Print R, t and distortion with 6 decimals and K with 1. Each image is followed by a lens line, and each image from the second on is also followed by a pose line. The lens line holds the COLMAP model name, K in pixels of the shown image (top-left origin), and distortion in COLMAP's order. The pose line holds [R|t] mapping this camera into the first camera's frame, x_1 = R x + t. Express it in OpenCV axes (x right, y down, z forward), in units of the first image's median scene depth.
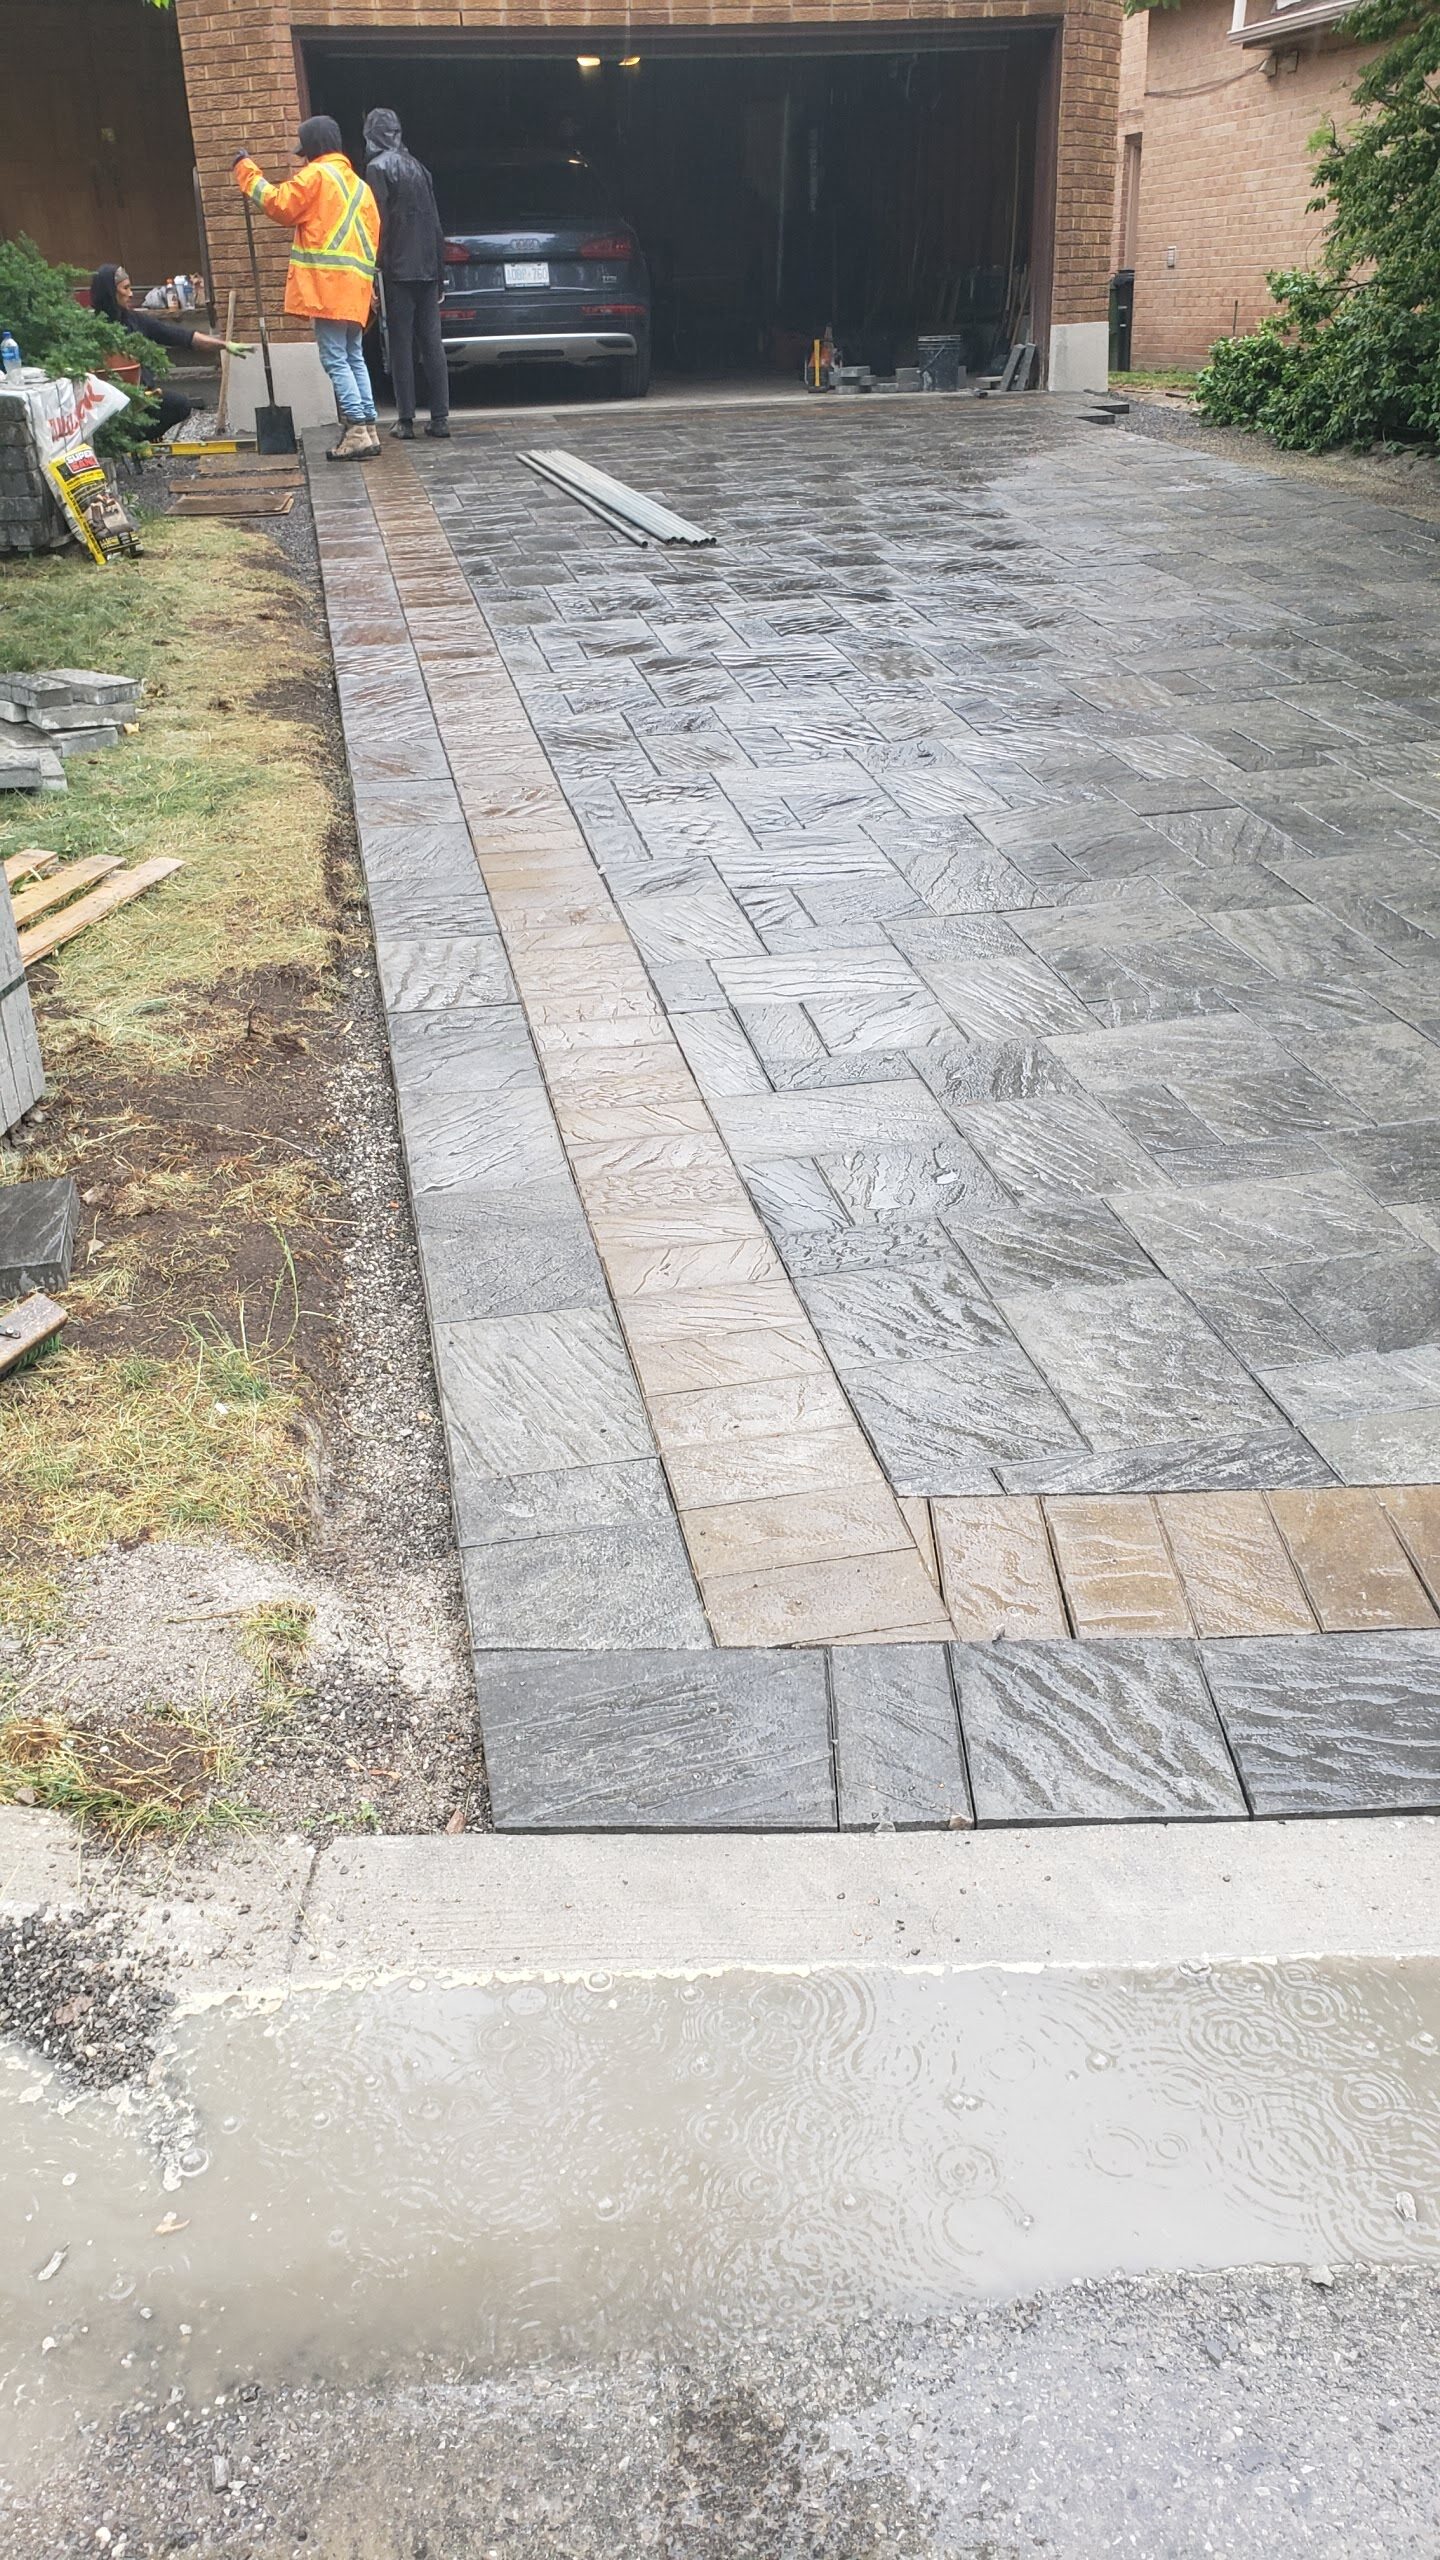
lens RADIAL K [[1969.3, 0, 679.4], [0, 1969.3, 1247.8], [0, 0, 1]] dist [0.006355, 0.032057]
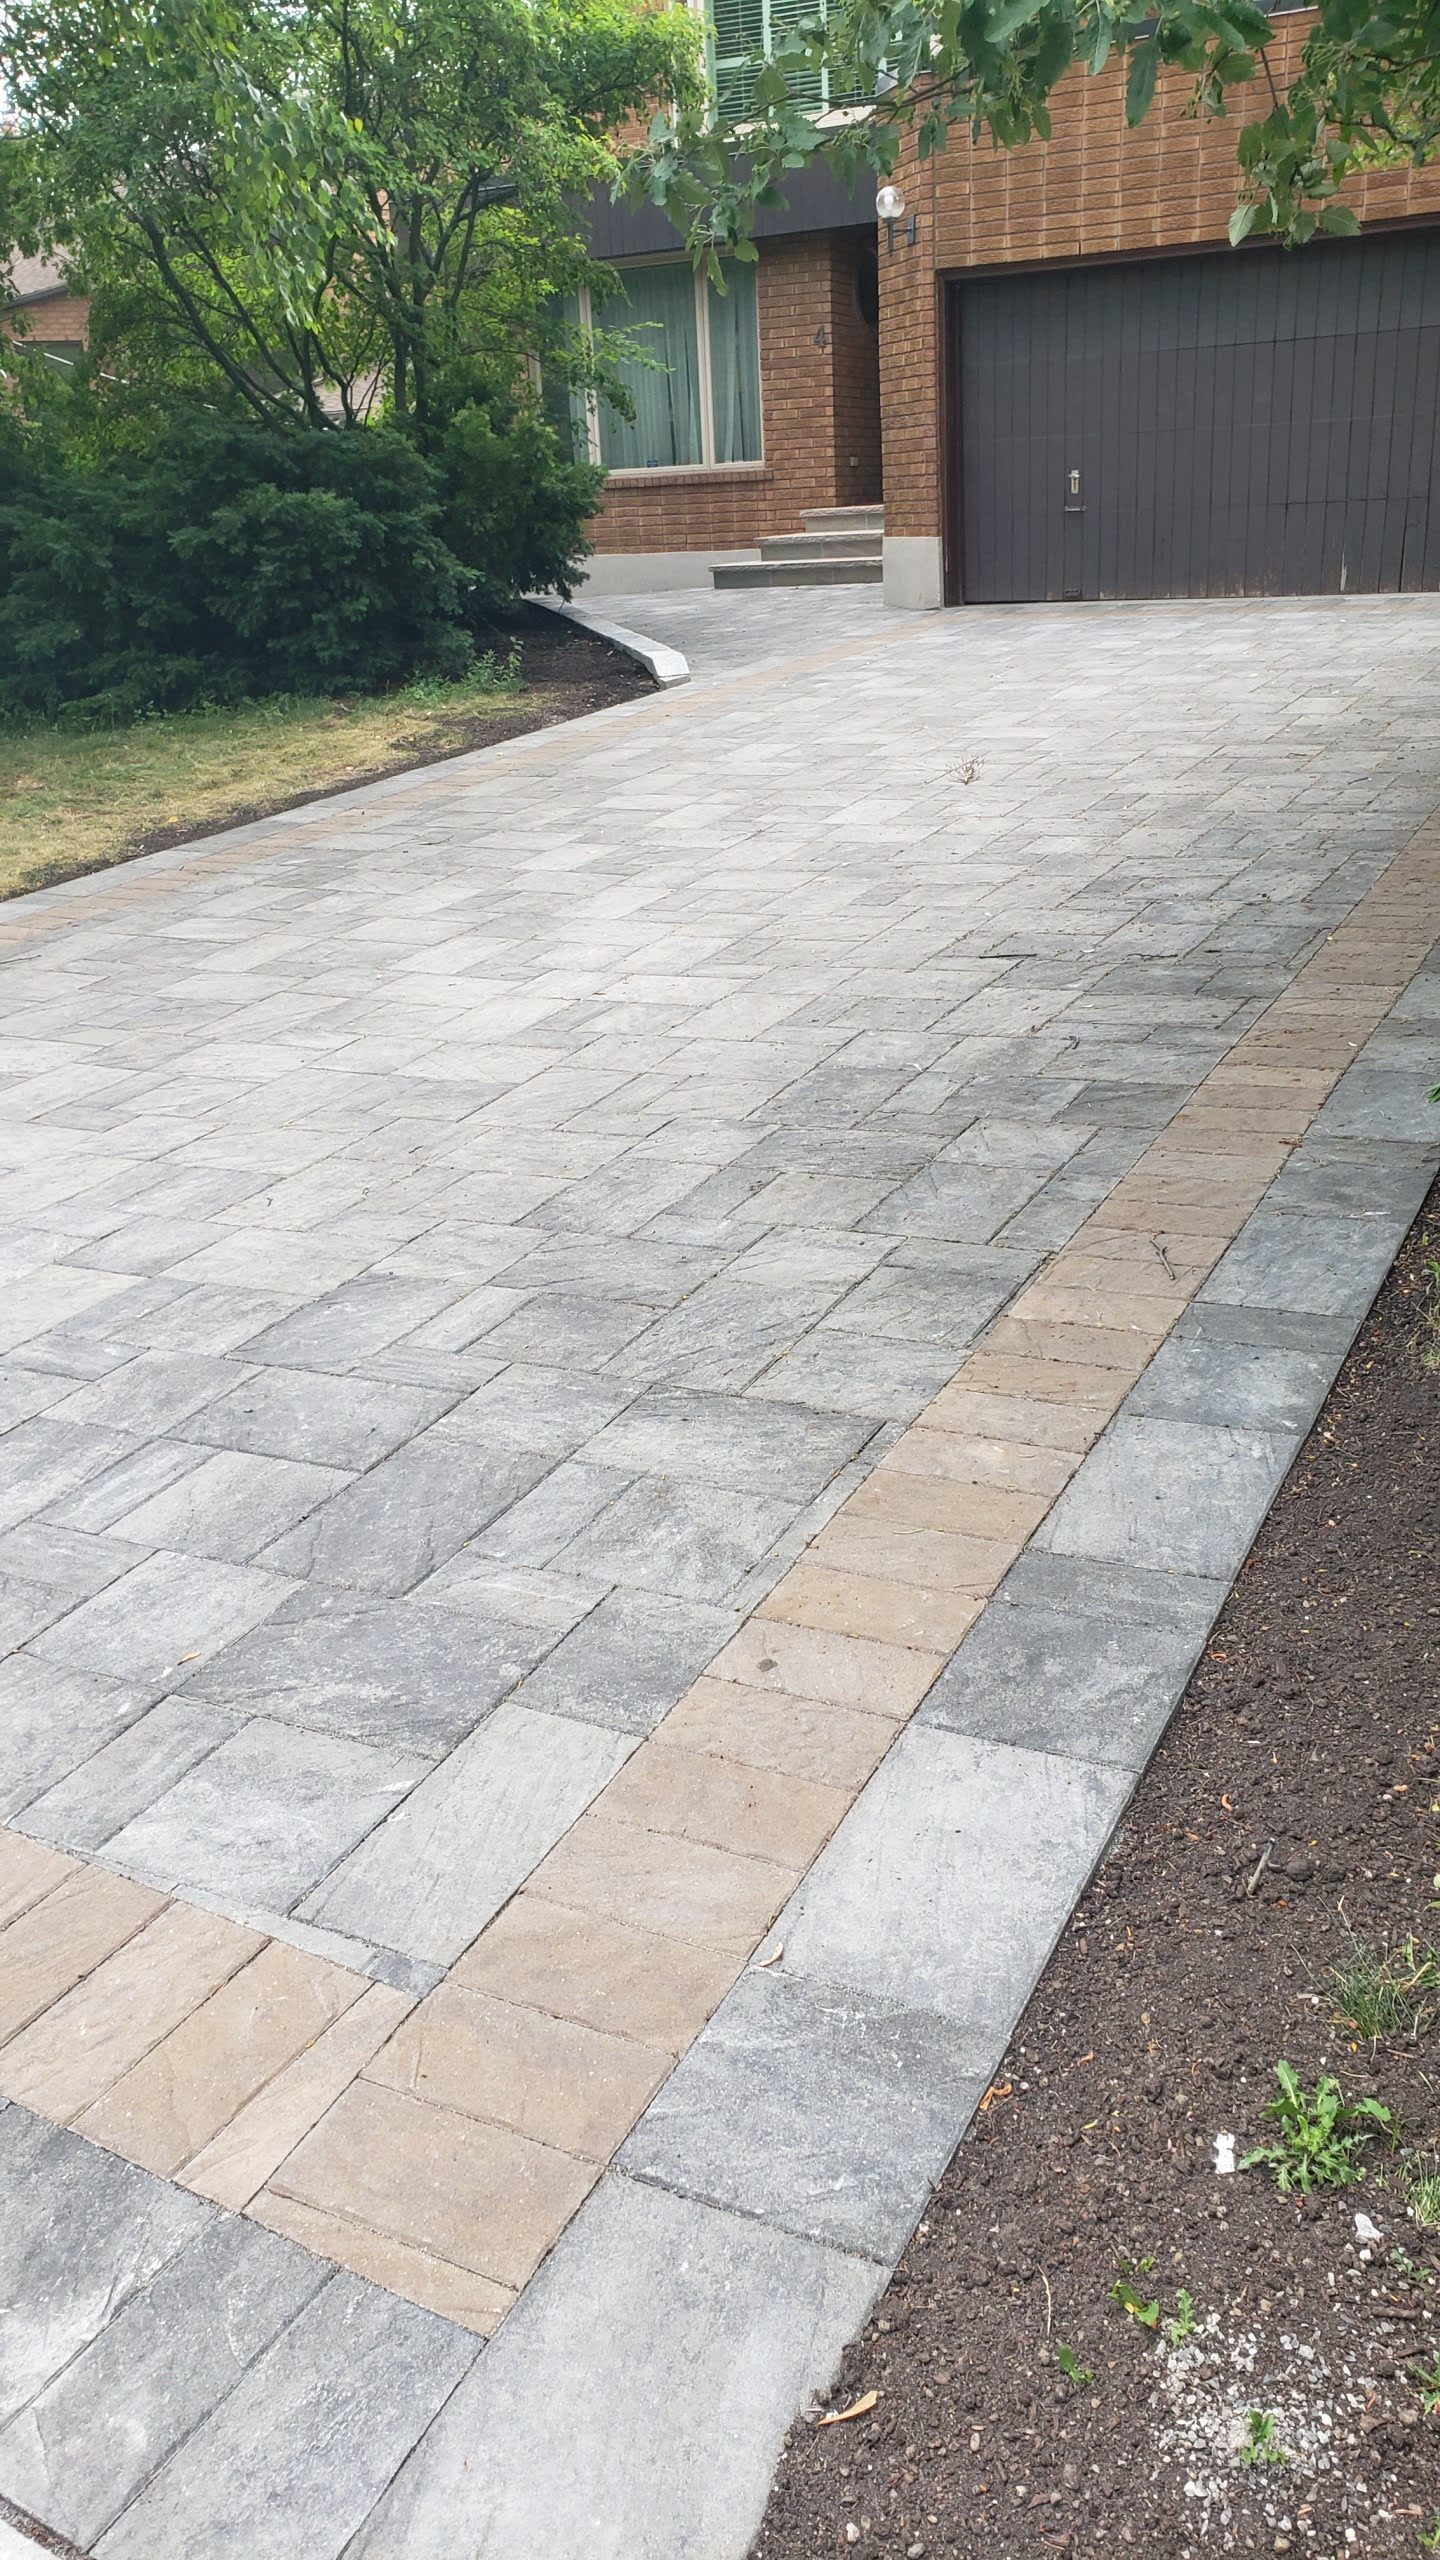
lens RADIAL K [[1931.2, 0, 731.4], [0, 1931.2, 1211.4], [0, 0, 1]] dist [0.052579, 0.005701]
pose [[0.773724, 0.209990, -0.597708, 0.490853], [-0.257460, 0.966269, 0.006197, -0.064000], [0.578849, 0.149091, 0.801690, 0.102783]]
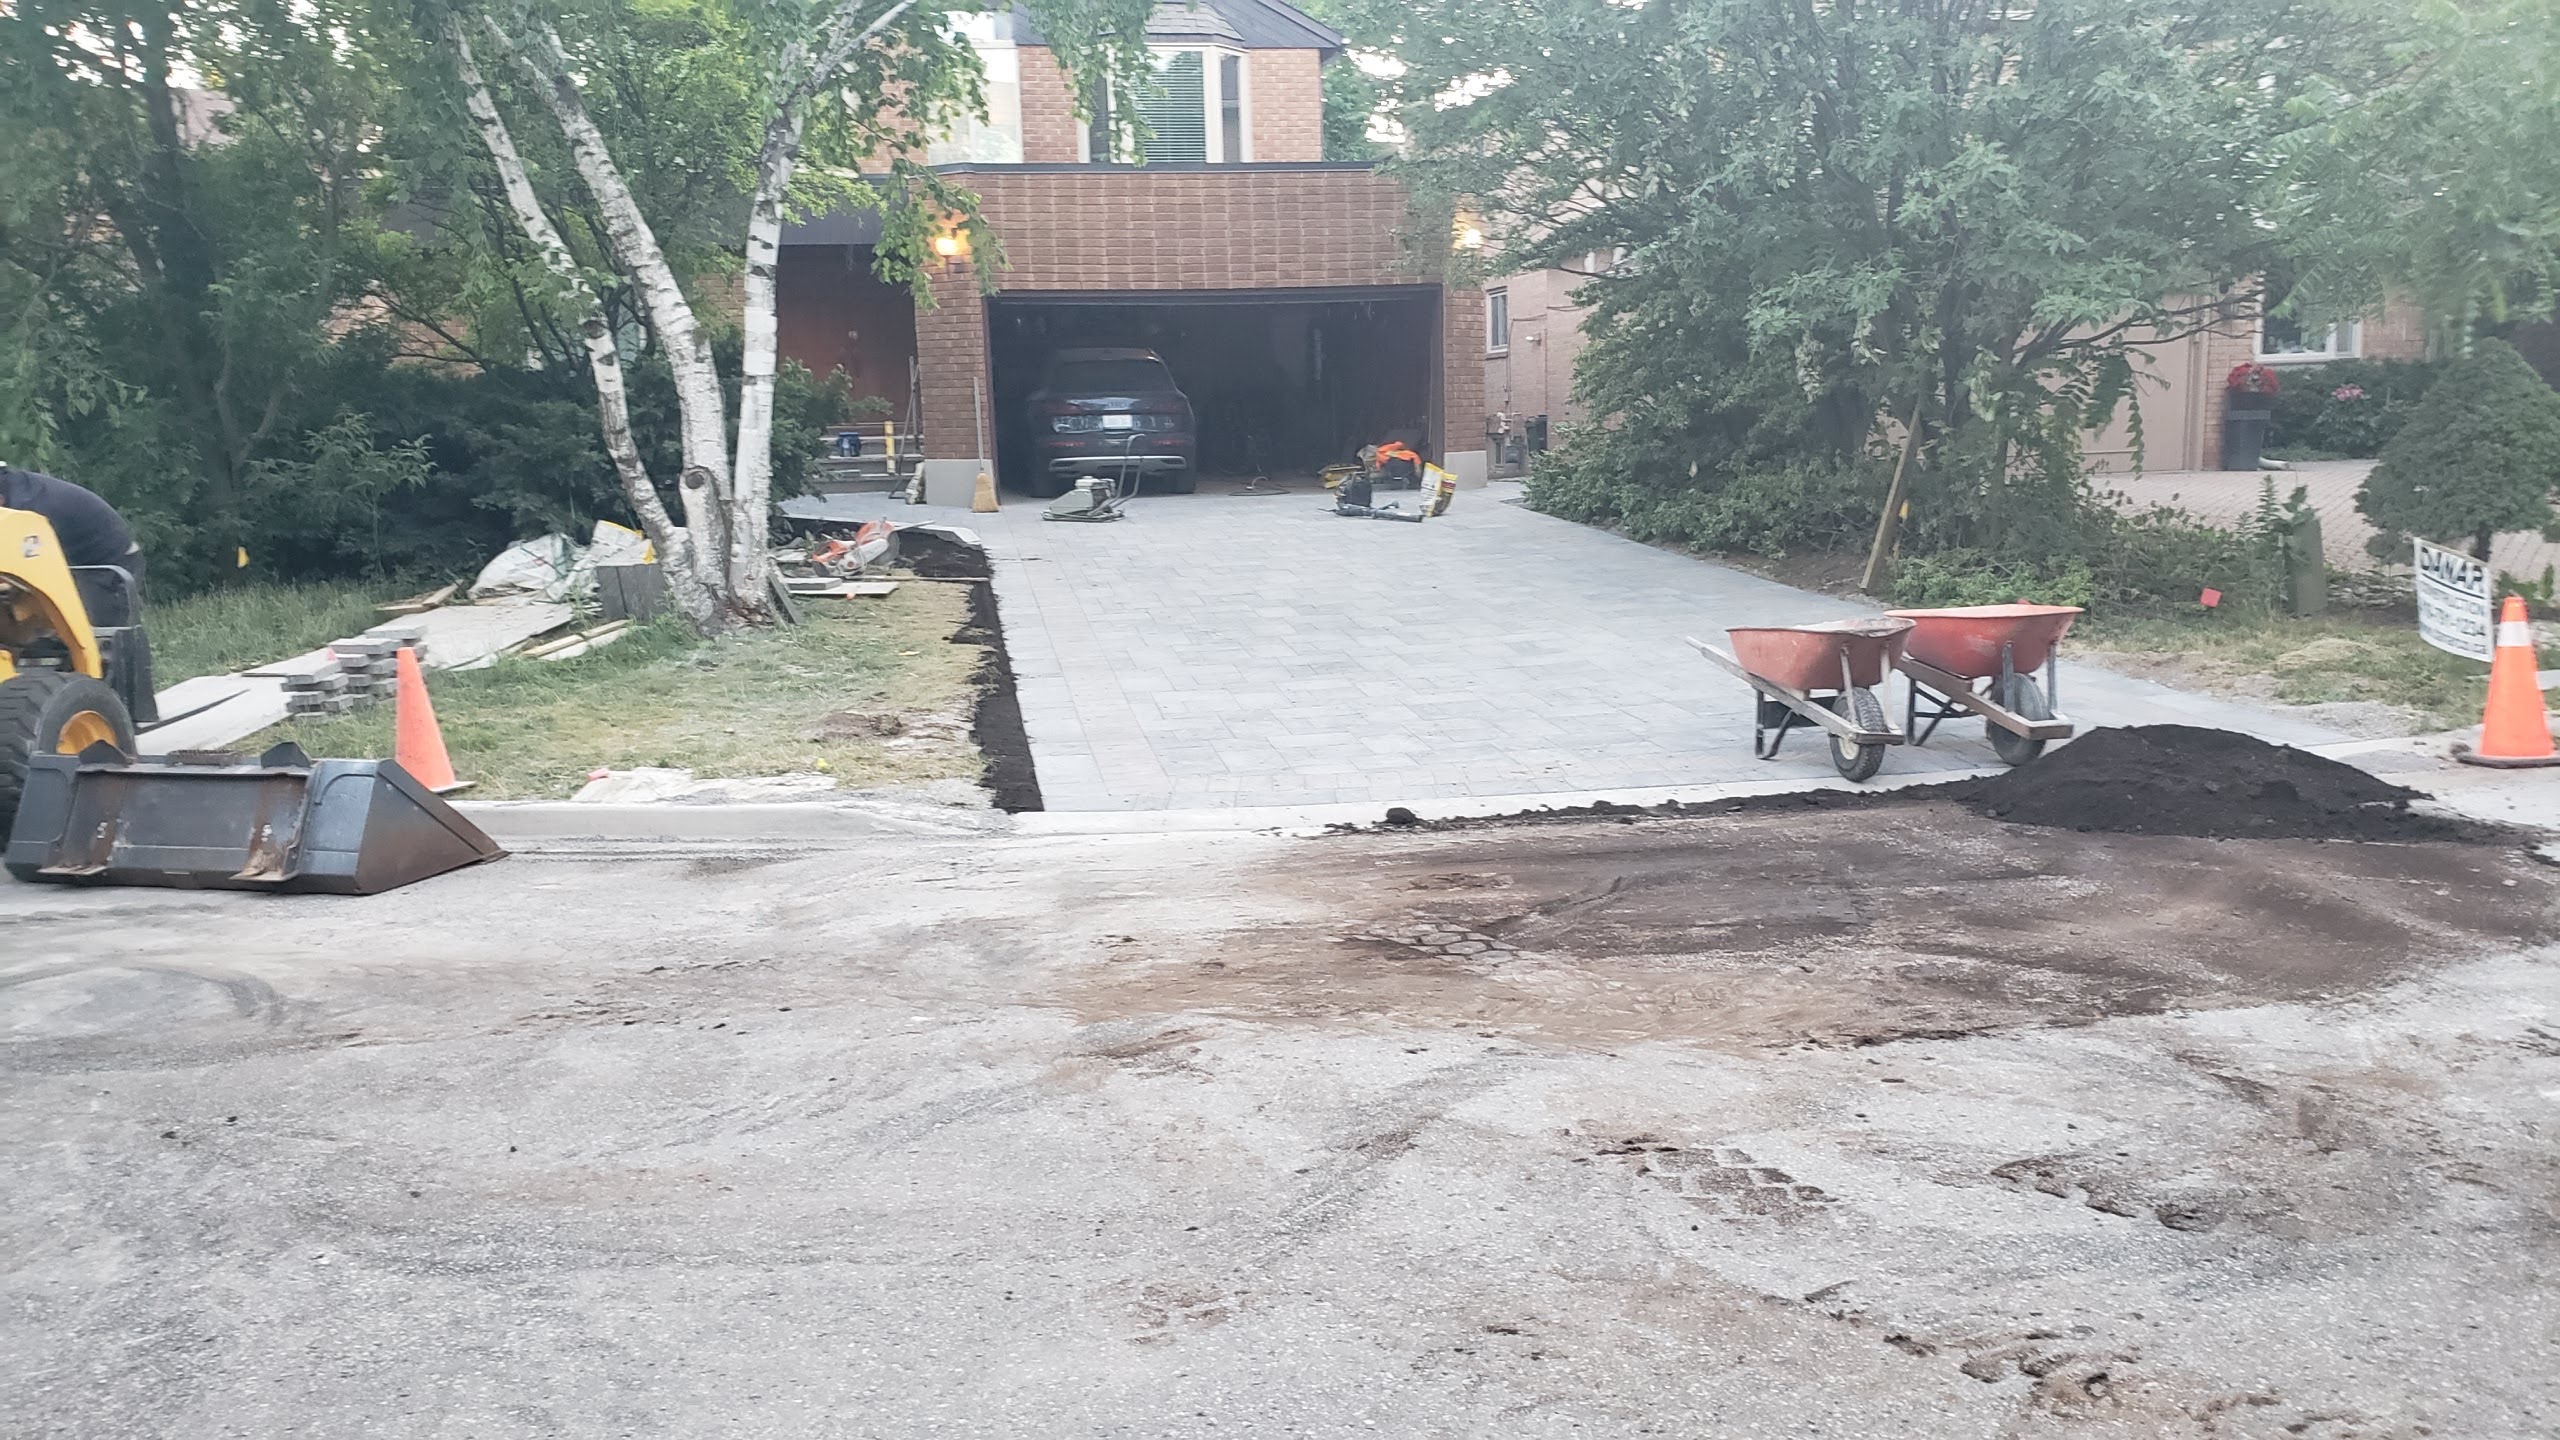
lens RADIAL K [[1915.1, 0, 1278.7], [0, 1915.1, 765.8], [0, 0, 1]] dist [0.007818, -0.003002]
pose [[0.999886, 0.008568, -0.012414, 0.081896], [-0.011646, 0.961543, -0.274409, 0.220777], [0.009586, 0.274522, 0.961533, -0.456079]]
